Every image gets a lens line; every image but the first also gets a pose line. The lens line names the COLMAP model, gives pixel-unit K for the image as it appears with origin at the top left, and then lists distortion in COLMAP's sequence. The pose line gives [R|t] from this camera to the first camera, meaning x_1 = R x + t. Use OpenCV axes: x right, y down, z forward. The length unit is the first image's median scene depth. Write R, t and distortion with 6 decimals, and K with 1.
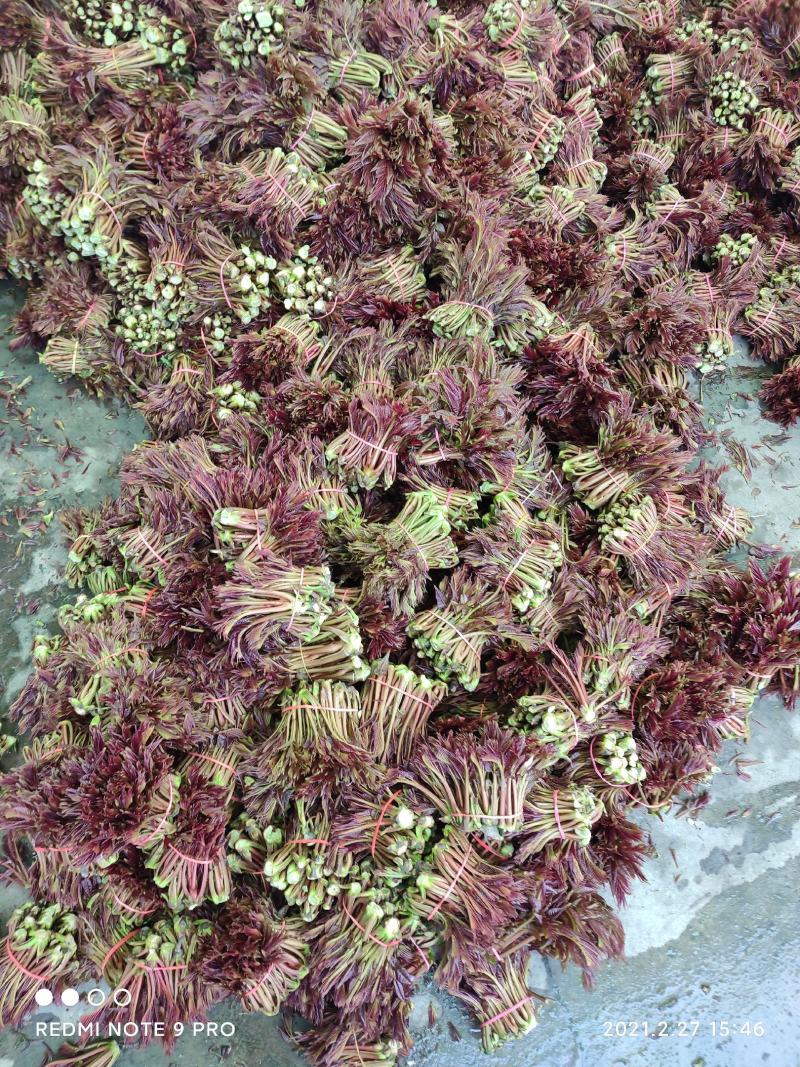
lens RADIAL K [[775.6, 0, 403.4], [0, 775.6, 527.2], [0, 0, 1]] dist [0.035030, -0.046309]
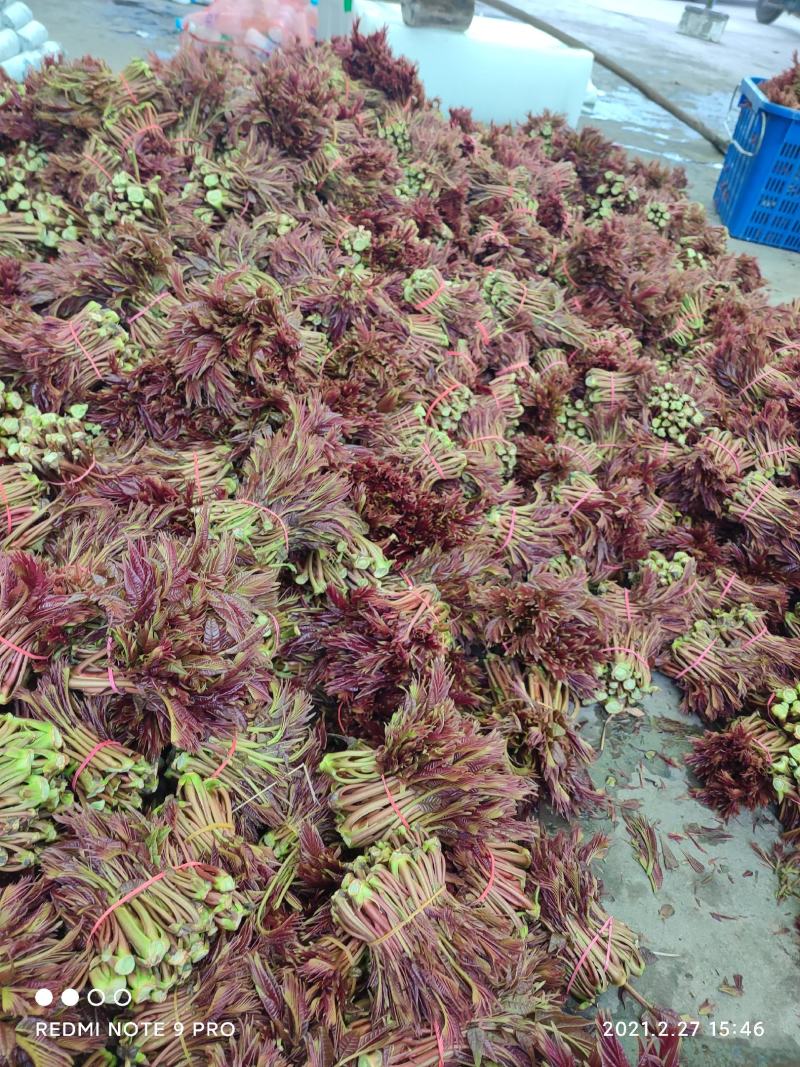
lens RADIAL K [[775.6, 0, 403.4], [0, 775.6, 527.2], [0, 0, 1]] dist [0.035030, -0.046309]
pose [[0.974217, 0.205542, -0.093026, 0.242228], [-0.224897, 0.851909, -0.472940, 0.033037], [-0.017959, 0.481667, 0.876170, 0.320496]]
